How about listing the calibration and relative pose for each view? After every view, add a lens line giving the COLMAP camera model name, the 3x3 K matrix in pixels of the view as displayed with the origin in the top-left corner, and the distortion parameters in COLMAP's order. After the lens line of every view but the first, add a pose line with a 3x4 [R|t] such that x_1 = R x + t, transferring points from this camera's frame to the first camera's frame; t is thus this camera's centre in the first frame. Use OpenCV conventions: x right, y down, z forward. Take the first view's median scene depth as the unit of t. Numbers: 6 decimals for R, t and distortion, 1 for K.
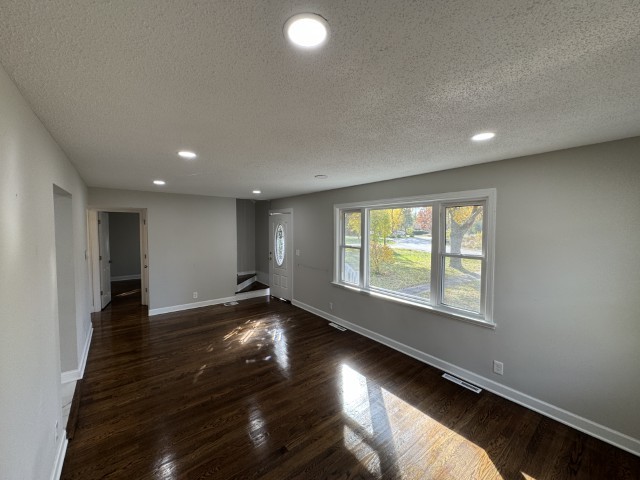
lens RADIAL K [[254.7, 0, 319.3], [0, 254.7, 238.5], [0, 0, 1]] dist [-0.003501, -0.000069]
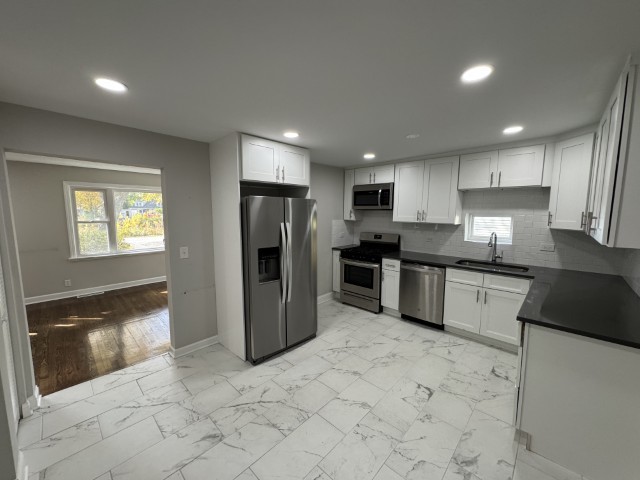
lens RADIAL K [[254.7, 0, 319.3], [0, 254.7, 238.5], [0, 0, 1]] dist [-0.003501, -0.000069]
pose [[-0.138937, -0.108583, 0.984330, -1.224920], [0.038932, 0.992603, 0.114991, 0.018375], [-0.989536, 0.054299, -0.133682, 0.166927]]
